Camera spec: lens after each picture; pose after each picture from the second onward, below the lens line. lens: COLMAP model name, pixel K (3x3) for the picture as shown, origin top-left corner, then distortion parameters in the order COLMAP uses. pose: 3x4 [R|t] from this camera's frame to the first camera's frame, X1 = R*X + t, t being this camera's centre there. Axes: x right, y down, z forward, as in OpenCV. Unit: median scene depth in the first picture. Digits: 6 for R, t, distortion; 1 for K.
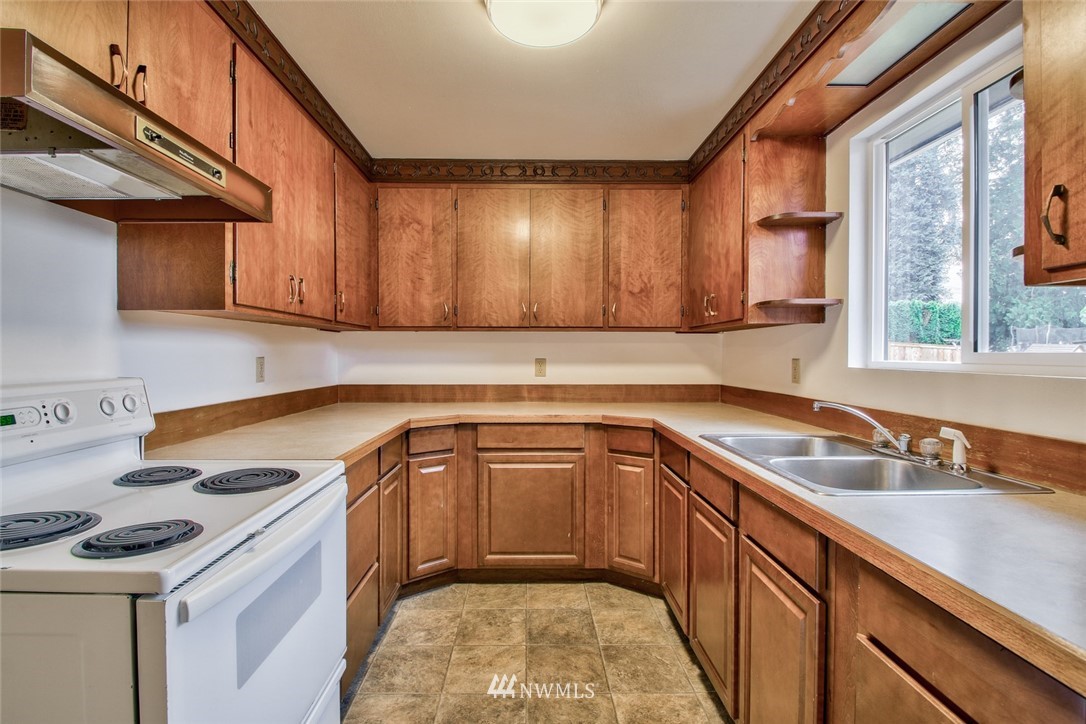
lens RADIAL K [[520.8, 0, 538.4], [0, 520.8, 359.1], [0, 0, 1]] dist [0.012634, -0.015887]
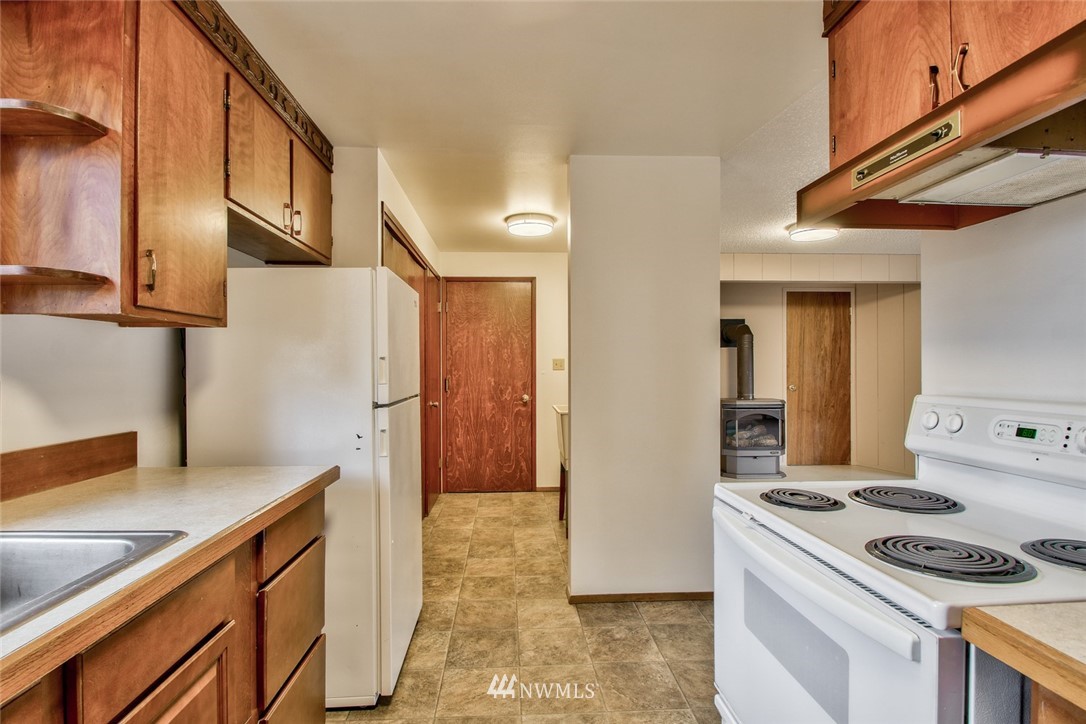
lens RADIAL K [[520.8, 0, 541.1], [0, 520.8, 366.1], [0, 0, 1]] dist [0.012634, -0.015887]
pose [[-0.999010, 0.000474, -0.044478, -0.022053], [-0.000170, 0.999895, 0.014468, -0.027953], [0.044480, 0.014461, -0.998906, 1.937734]]
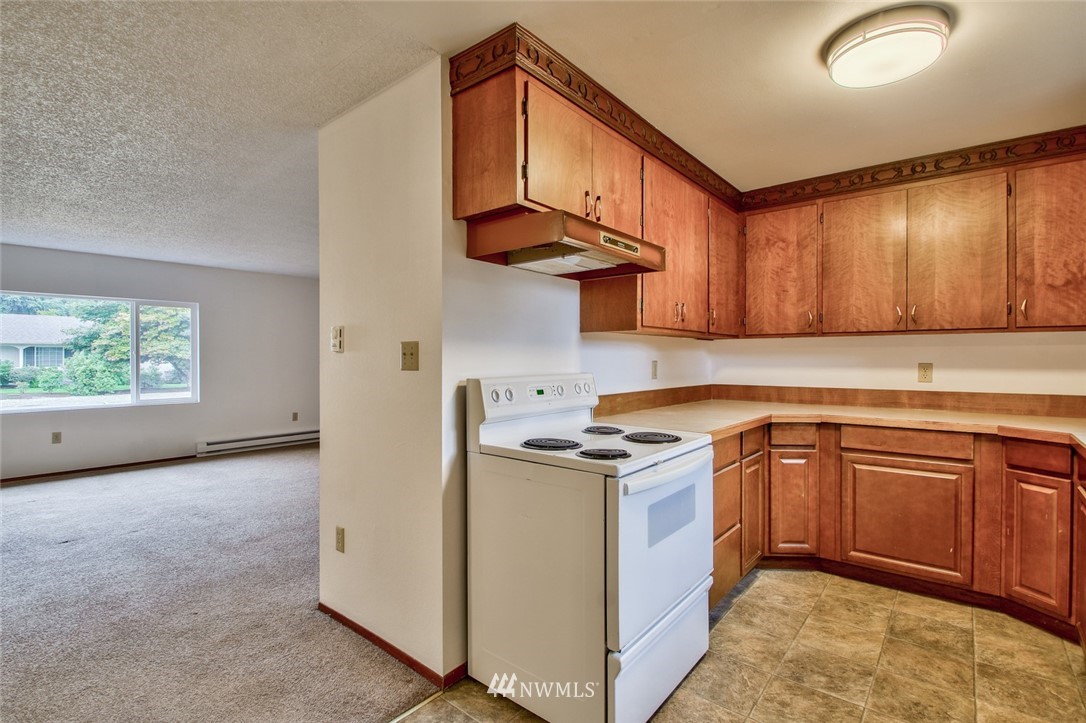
lens RADIAL K [[520.8, 0, 527.3], [0, 520.8, 362.3], [0, 0, 1]] dist [0.012634, -0.015887]
pose [[0.754810, 0.003385, -0.655935, 0.109089], [-0.005239, 0.999986, -0.000868, 0.002599], [0.655923, 0.004092, 0.754817, -0.244445]]
